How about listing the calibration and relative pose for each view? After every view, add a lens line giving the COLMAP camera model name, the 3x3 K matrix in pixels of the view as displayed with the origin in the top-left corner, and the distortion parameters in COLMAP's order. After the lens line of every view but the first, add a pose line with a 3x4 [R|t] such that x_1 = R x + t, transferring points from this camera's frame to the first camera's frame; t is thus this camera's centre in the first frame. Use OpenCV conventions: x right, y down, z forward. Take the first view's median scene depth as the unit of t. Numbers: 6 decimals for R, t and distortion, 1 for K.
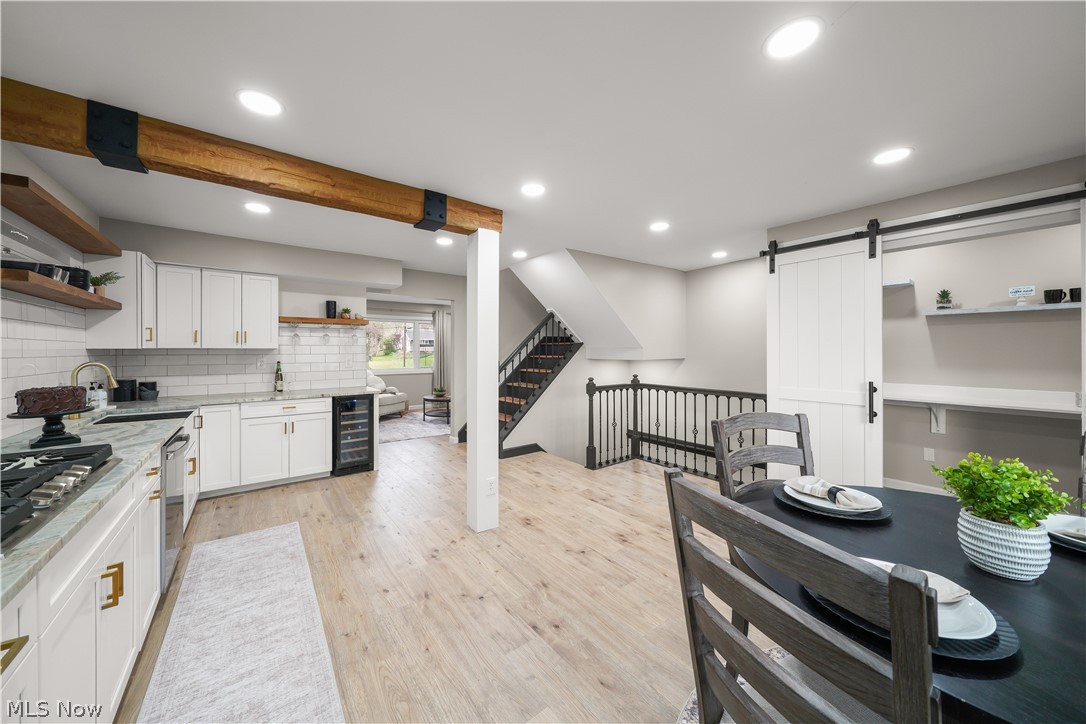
lens RADIAL K [[381.3, 0, 542.0], [0, 381.3, 354.3], [0, 0, 1]] dist [-0.002851, -0.000118]
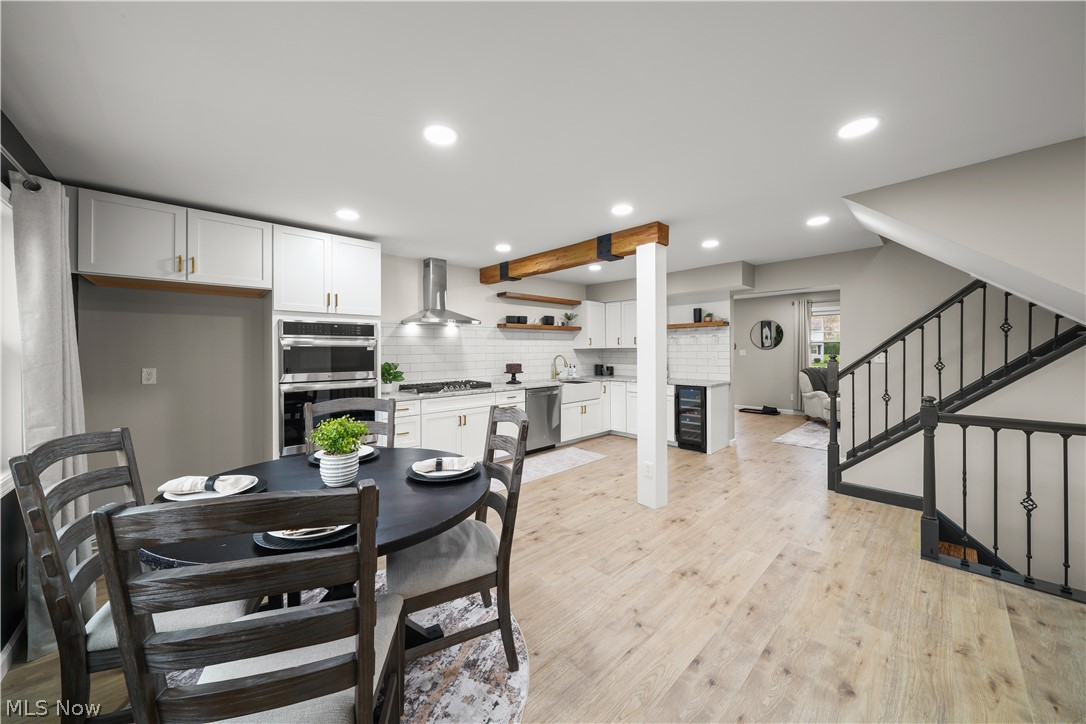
lens RADIAL K [[381.3, 0, 528.5], [0, 381.3, 349.8], [0, 0, 1]] dist [-0.002851, -0.000118]
pose [[0.078582, -0.000509, -0.996908, 1.036826], [-0.002165, 0.999997, -0.000681, -0.007736], [0.996905, 0.002212, 0.078580, 0.593293]]
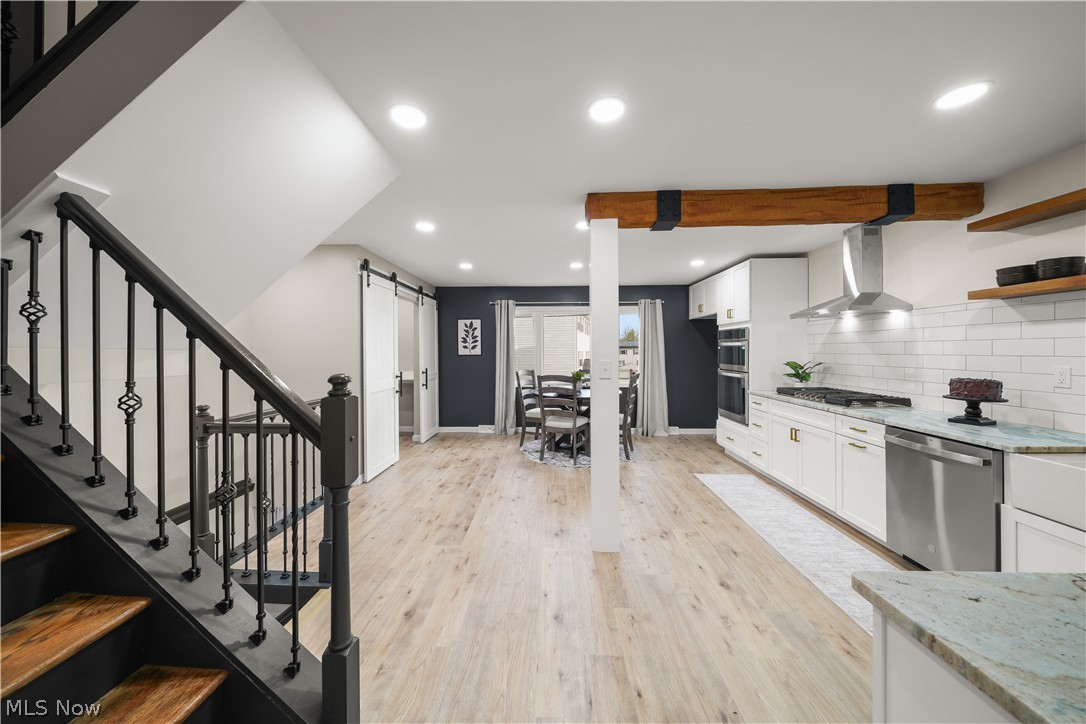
lens RADIAL K [[381.3, 0, 536.6], [0, 381.3, 351.3], [0, 0, 1]] dist [-0.002851, -0.000118]
pose [[-0.762572, 0.002697, 0.646898, -0.674095], [0.009753, 0.999926, 0.007328, -0.017774], [-0.646830, 0.011897, -0.762541, 1.954410]]
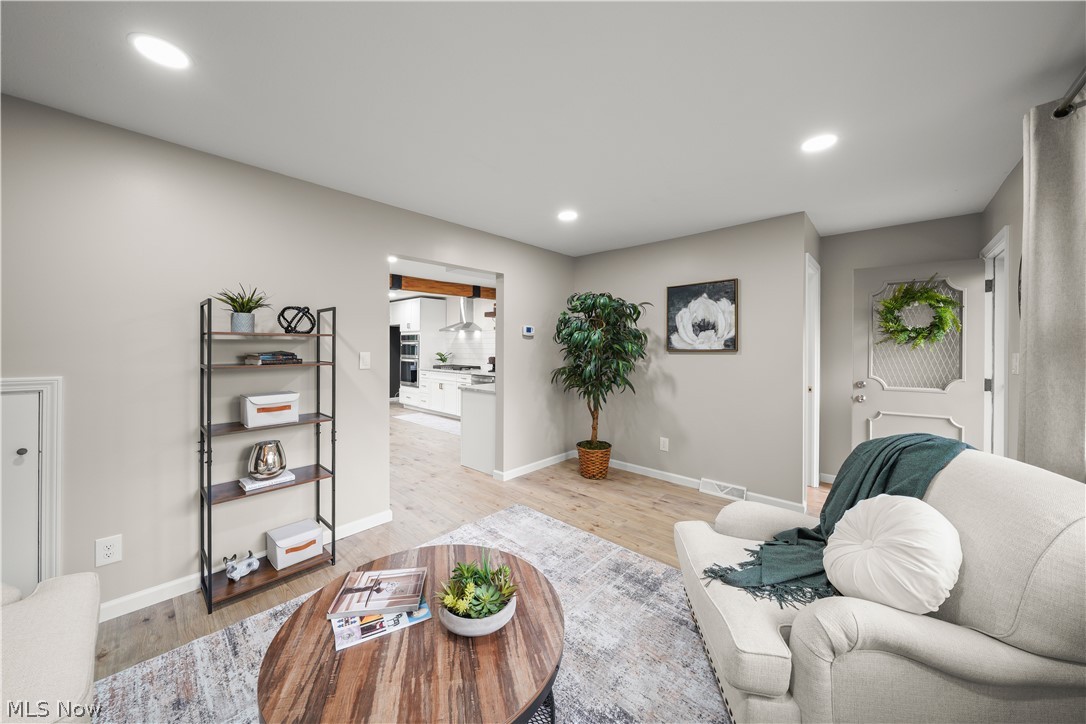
lens RADIAL K [[381.3, 0, 551.0], [0, 381.3, 346.4], [0, 0, 1]] dist [-0.002851, -0.000118]
pose [[-0.979828, -0.005067, -0.199779, -0.732685], [-0.006324, 0.999964, 0.005654, -0.026780], [0.199743, 0.006804, -0.979825, 3.260352]]
